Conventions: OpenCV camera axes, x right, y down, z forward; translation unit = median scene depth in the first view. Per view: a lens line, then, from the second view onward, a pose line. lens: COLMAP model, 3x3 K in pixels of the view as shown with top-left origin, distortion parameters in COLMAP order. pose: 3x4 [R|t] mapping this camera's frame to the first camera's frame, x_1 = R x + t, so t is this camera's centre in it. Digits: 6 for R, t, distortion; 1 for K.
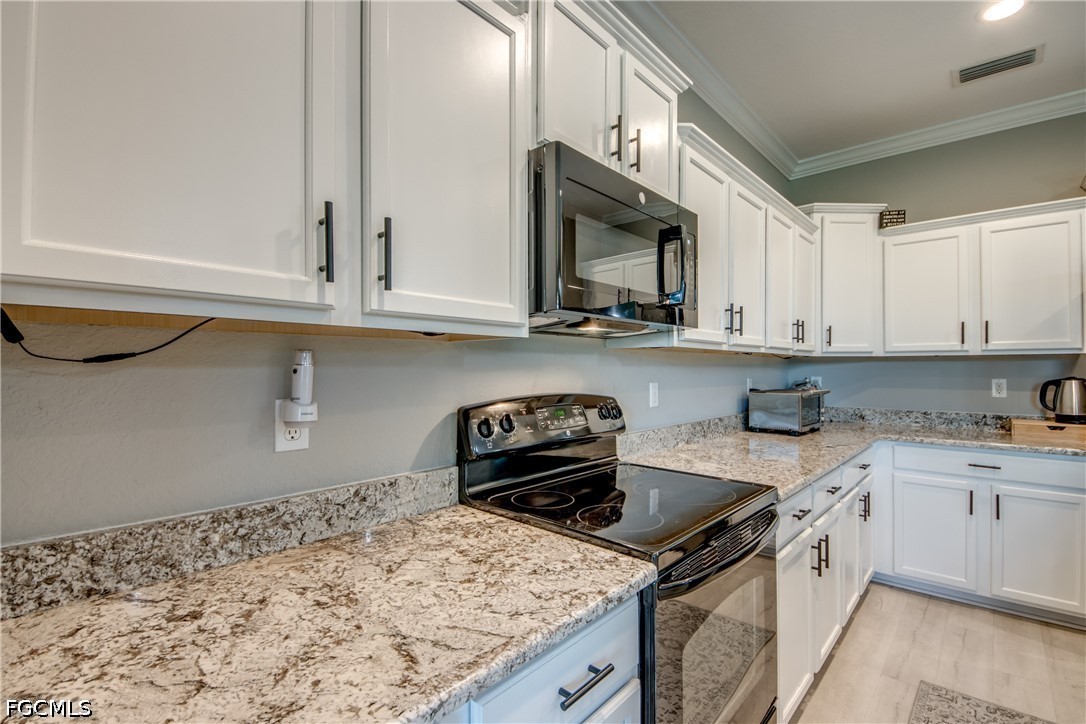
lens RADIAL K [[490.1, 0, 534.5], [0, 490.1, 362.6], [0, 0, 1]] dist [0.008873, -0.009493]
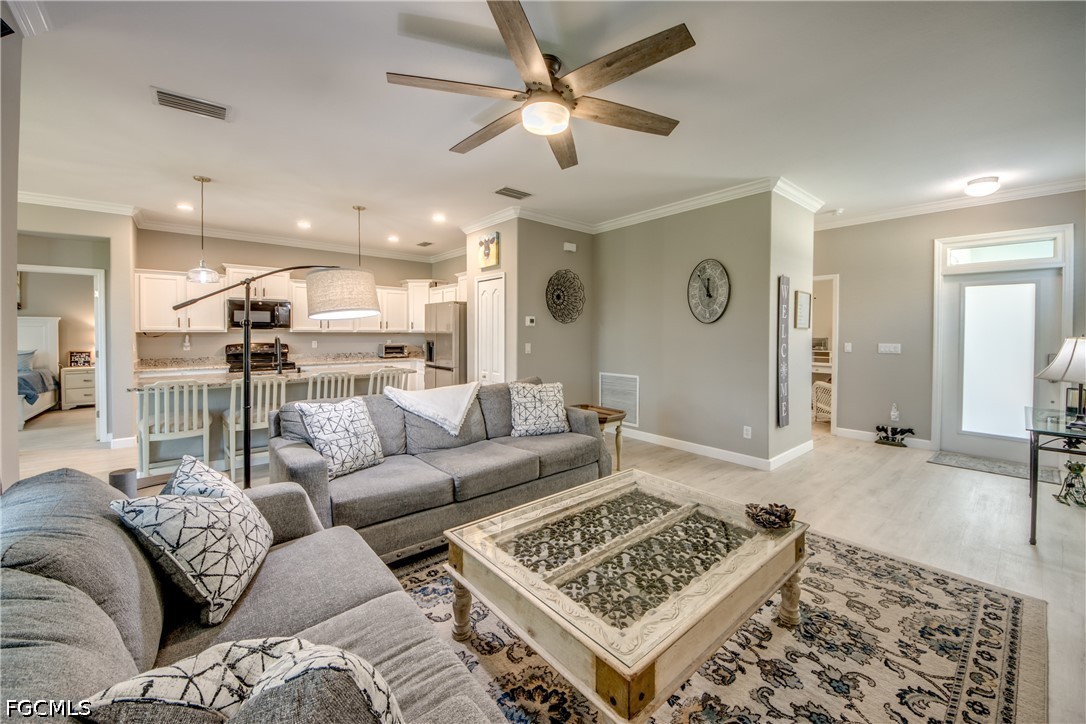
lens RADIAL K [[417.1, 0, 542.1], [0, 417.1, 333.4], [0, 0, 1]] dist [0.021909, -0.014871]
pose [[0.992878, 0.002124, -0.119113, 2.755936], [-0.001070, 0.999960, 0.008910, -0.055081], [0.119127, -0.008719, 0.992841, -2.257572]]
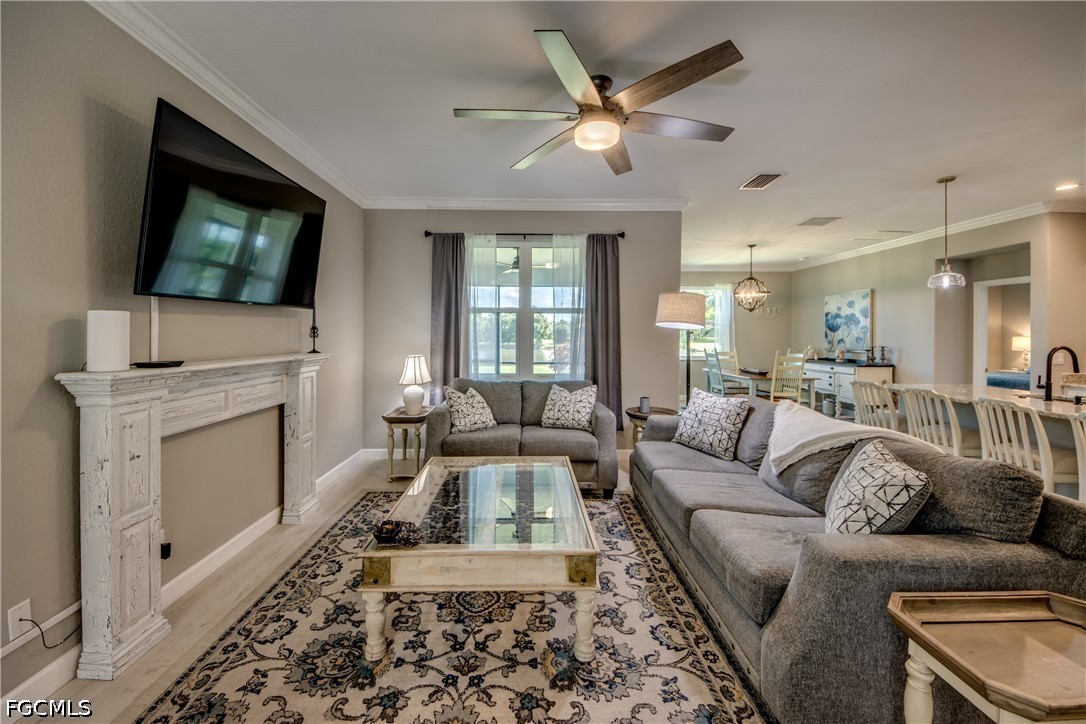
lens RADIAL K [[417.1, 0, 538.6], [0, 417.1, 334.0], [0, 0, 1]] dist [0.021909, -0.014871]
pose [[-0.724422, -0.004786, -0.689340, 3.635901], [-0.000125, 0.999977, -0.006811, -0.056086], [0.689357, -0.004848, -0.724406, -0.186697]]
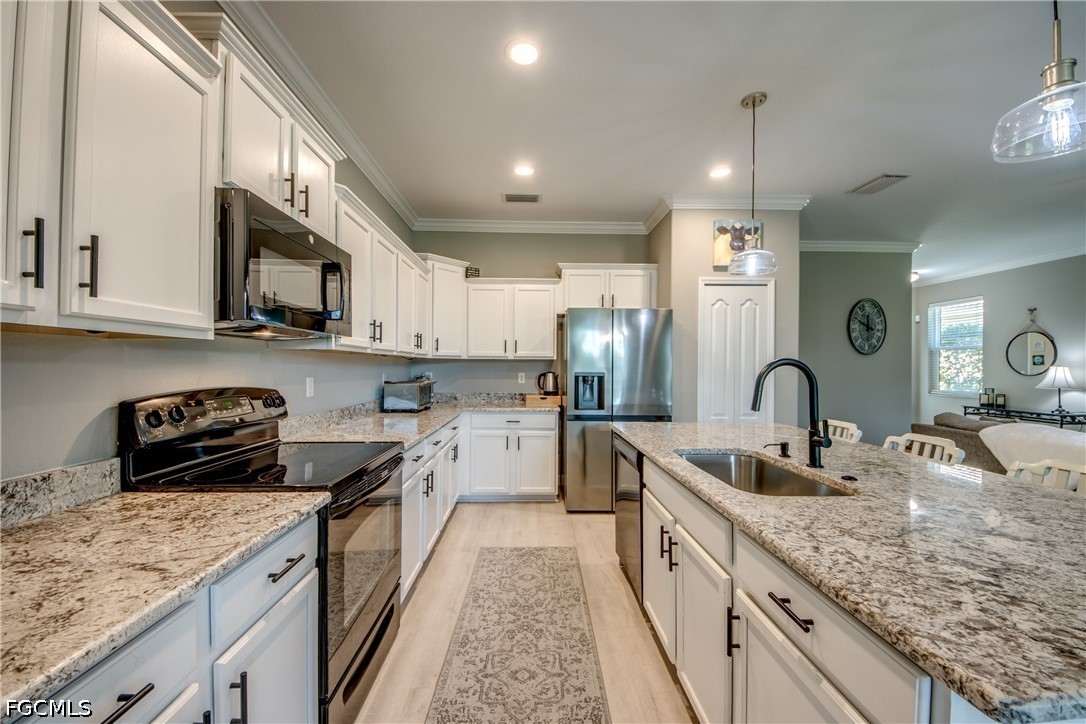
lens RADIAL K [[417.1, 0, 541.4], [0, 417.1, 367.8], [0, 0, 1]] dist [0.021909, -0.014871]
pose [[0.710913, 0.002258, 0.703276, -0.108632], [-0.012920, 0.999868, 0.009850, -0.001256], [-0.703161, -0.016089, 0.710848, -0.209144]]
